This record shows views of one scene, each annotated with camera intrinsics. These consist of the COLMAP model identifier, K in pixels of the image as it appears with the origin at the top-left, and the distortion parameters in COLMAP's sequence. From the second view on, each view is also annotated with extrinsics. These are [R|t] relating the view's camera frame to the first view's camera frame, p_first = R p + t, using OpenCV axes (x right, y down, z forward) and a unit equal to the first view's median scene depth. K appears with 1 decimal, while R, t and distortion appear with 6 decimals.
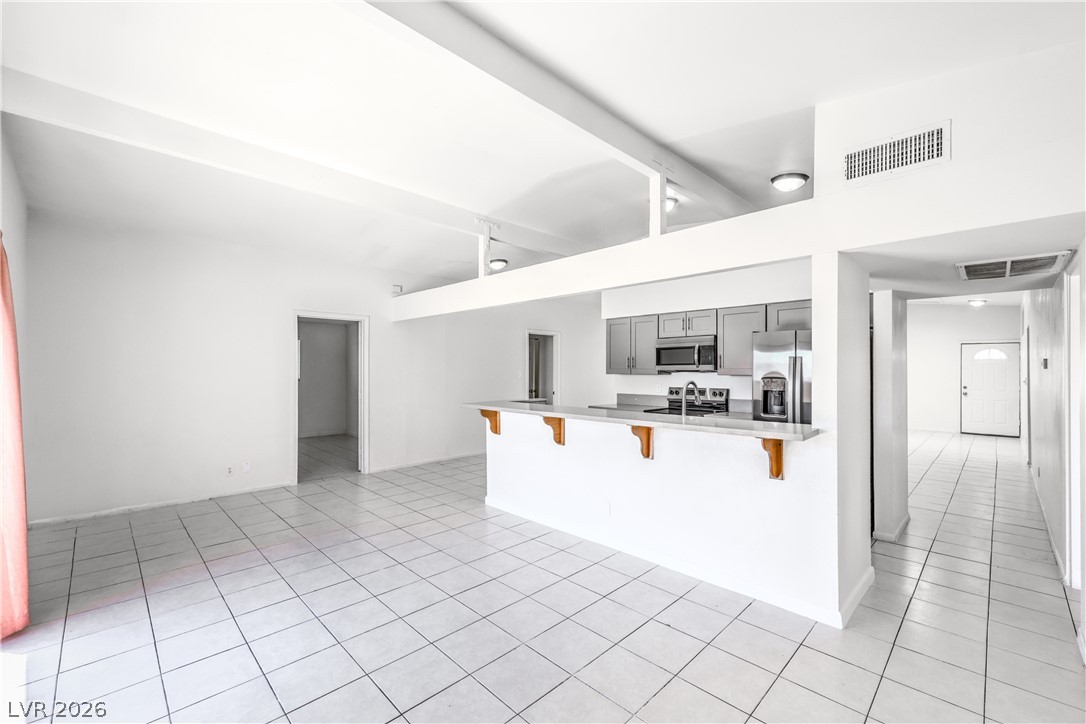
lens RADIAL K [[451.1, 0, 546.3], [0, 451.1, 365.0], [0, 0, 1]] dist [-0.001704, -0.000109]
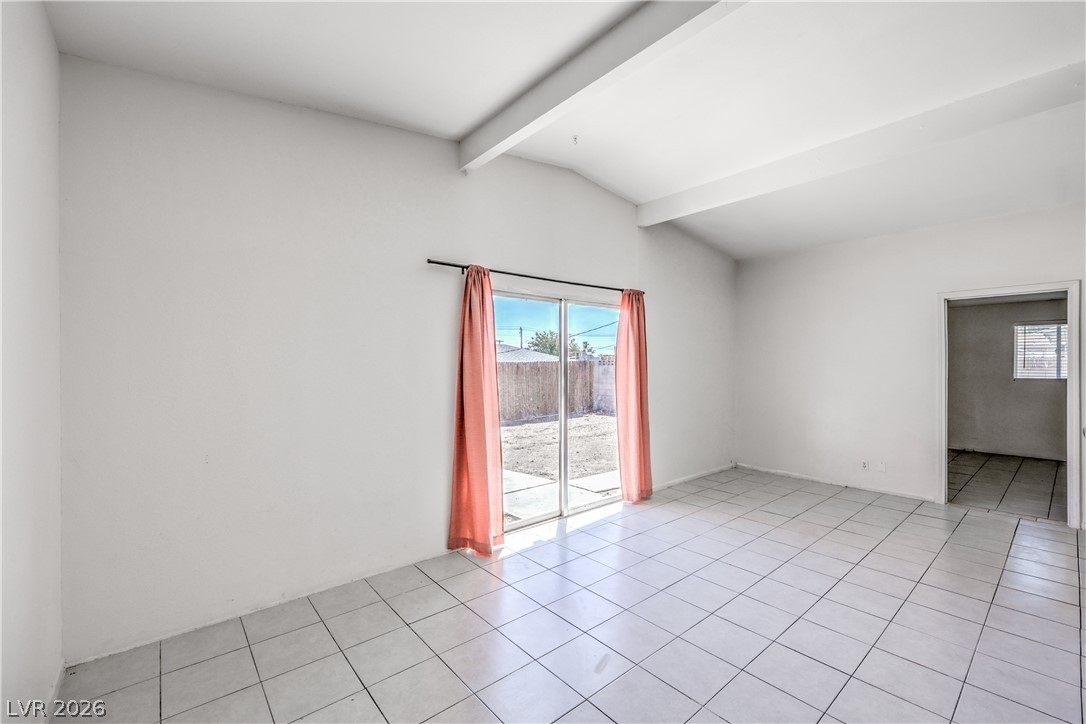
lens RADIAL K [[451.1, 0, 545.3], [0, 451.1, 366.2], [0, 0, 1]] dist [-0.001704, -0.000109]
pose [[-0.076881, 0.000898, -0.997040, 0.349882], [0.010185, 0.999948, 0.000116, 0.005763], [0.996988, -0.010146, -0.076887, 0.359570]]
